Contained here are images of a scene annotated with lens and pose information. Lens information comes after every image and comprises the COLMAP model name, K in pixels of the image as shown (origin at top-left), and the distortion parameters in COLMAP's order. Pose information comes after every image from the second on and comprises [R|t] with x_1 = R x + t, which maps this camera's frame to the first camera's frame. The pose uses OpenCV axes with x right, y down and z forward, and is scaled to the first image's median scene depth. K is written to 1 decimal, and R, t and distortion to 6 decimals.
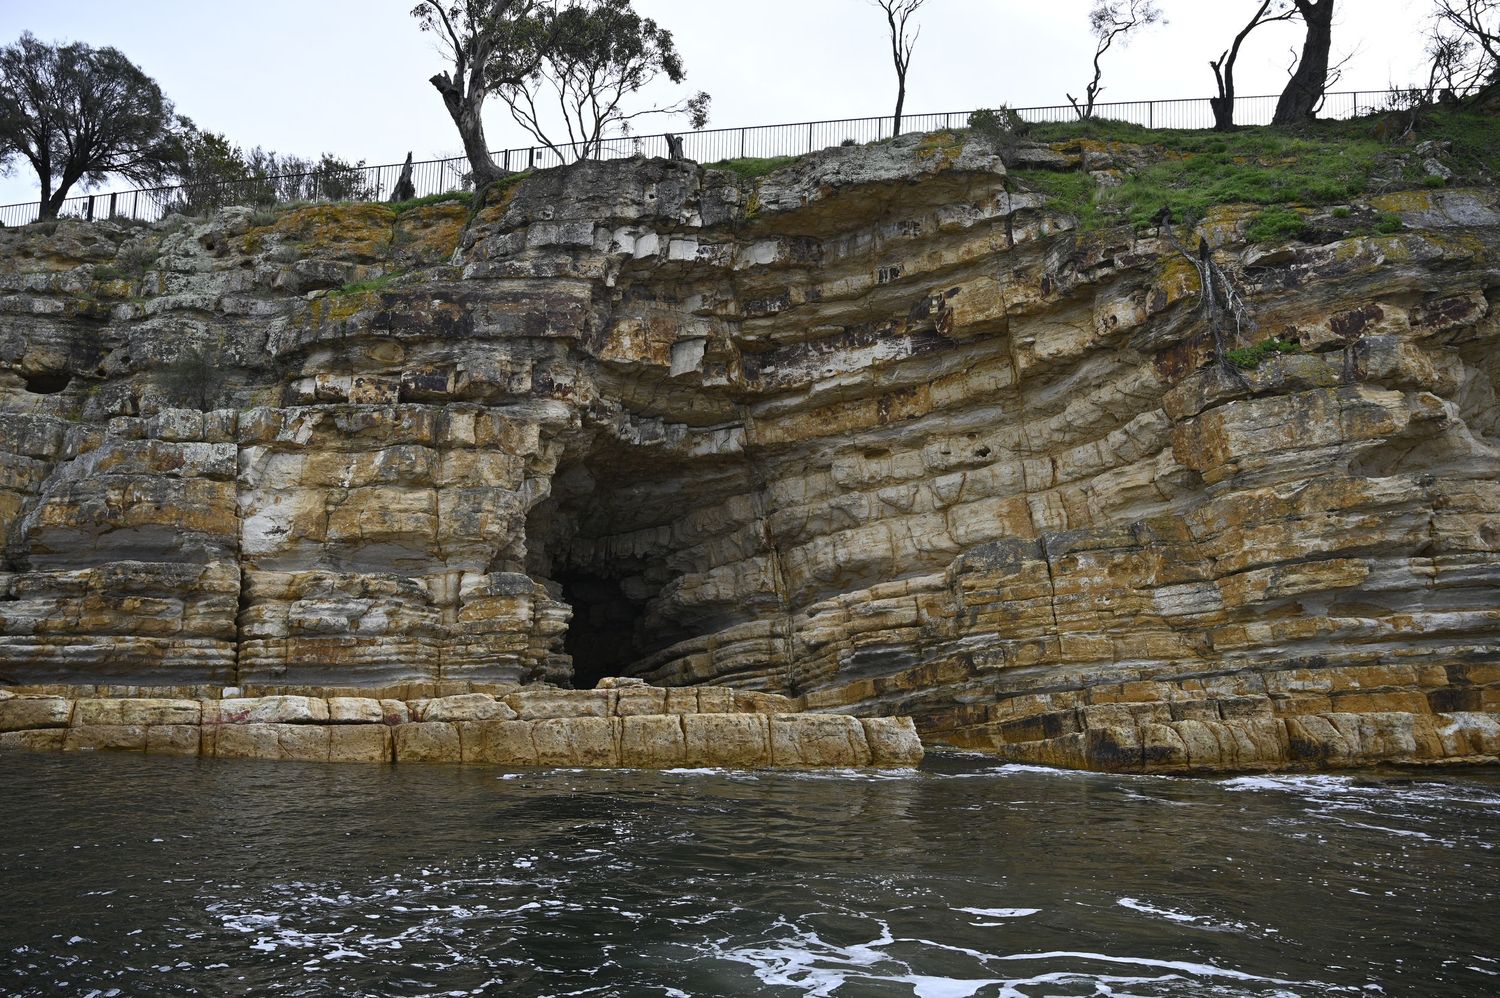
lens RADIAL K [[1285.4, 0, 749.6], [0, 1285.4, 498.6], [0, 0, 1]] dist [0.006935, -0.014029]
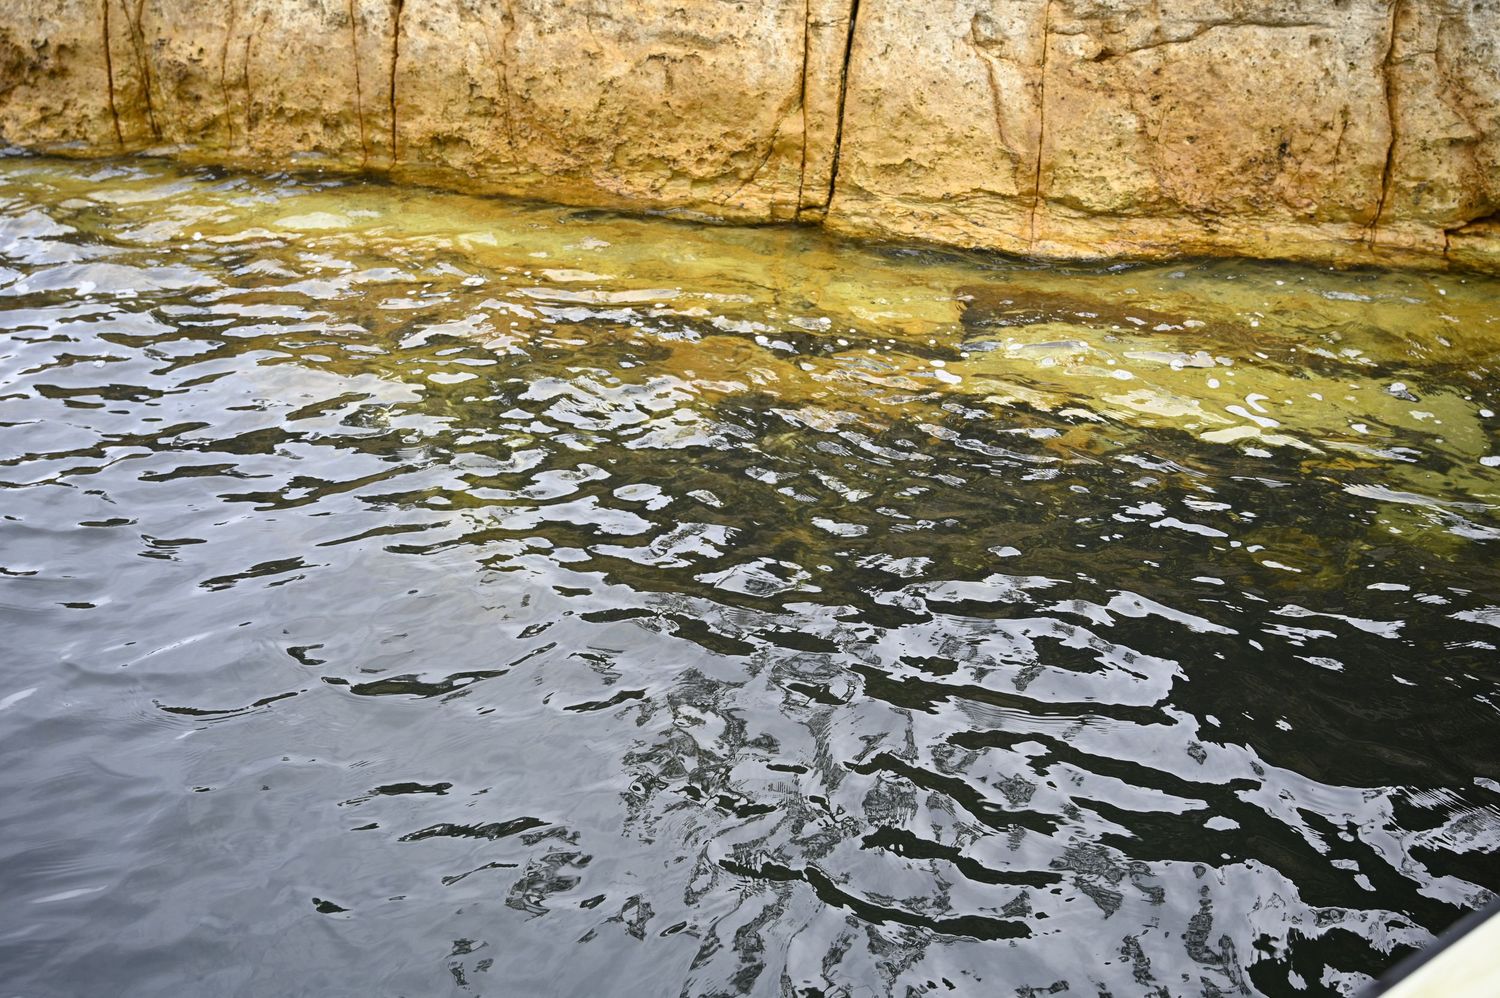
lens RADIAL K [[1285.4, 0, 748.9], [0, 1285.4, 499.4], [0, 0, 1]] dist [0.006935, -0.014029]
pose [[0.862940, 0.262197, -0.431957, 0.056895], [0.086341, 0.765761, 0.637303, 0.074761], [0.497875, -0.587250, 0.638168, 0.509102]]
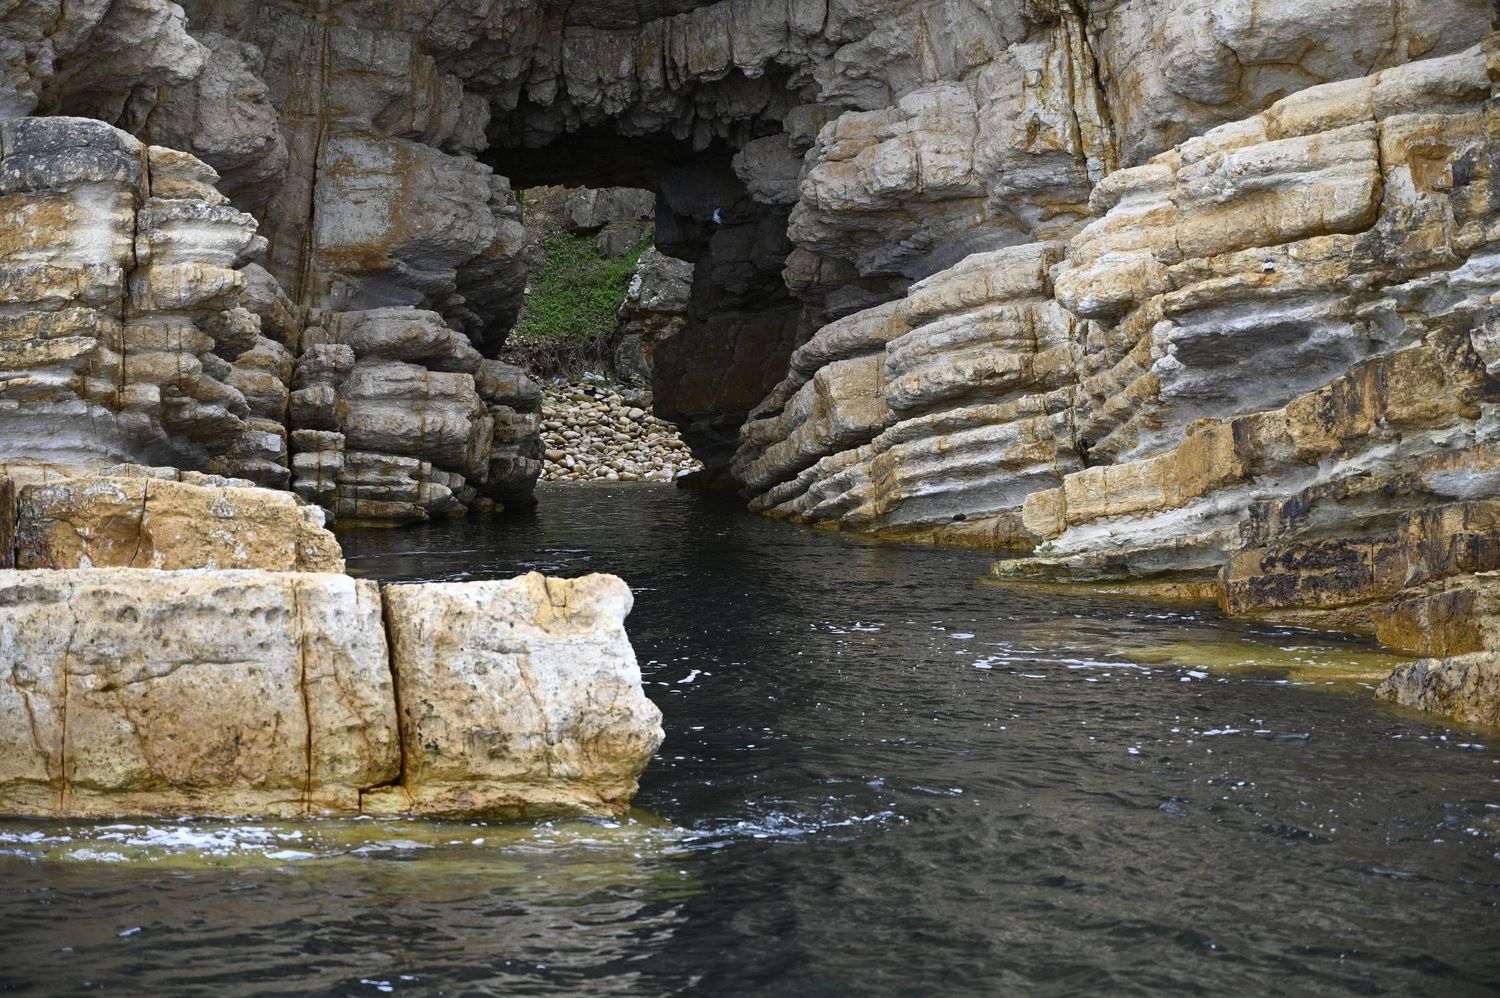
lens RADIAL K [[3100.6, 0, 747.9], [0, 3100.6, 500.6], [0, 0, 1]] dist [0.033356, 0.000000]
pose [[0.956056, -0.019312, -0.292549, 0.196132], [0.065095, 0.986905, 0.147584, 0.048419], [0.285868, -0.160142, 0.944793, 0.307605]]
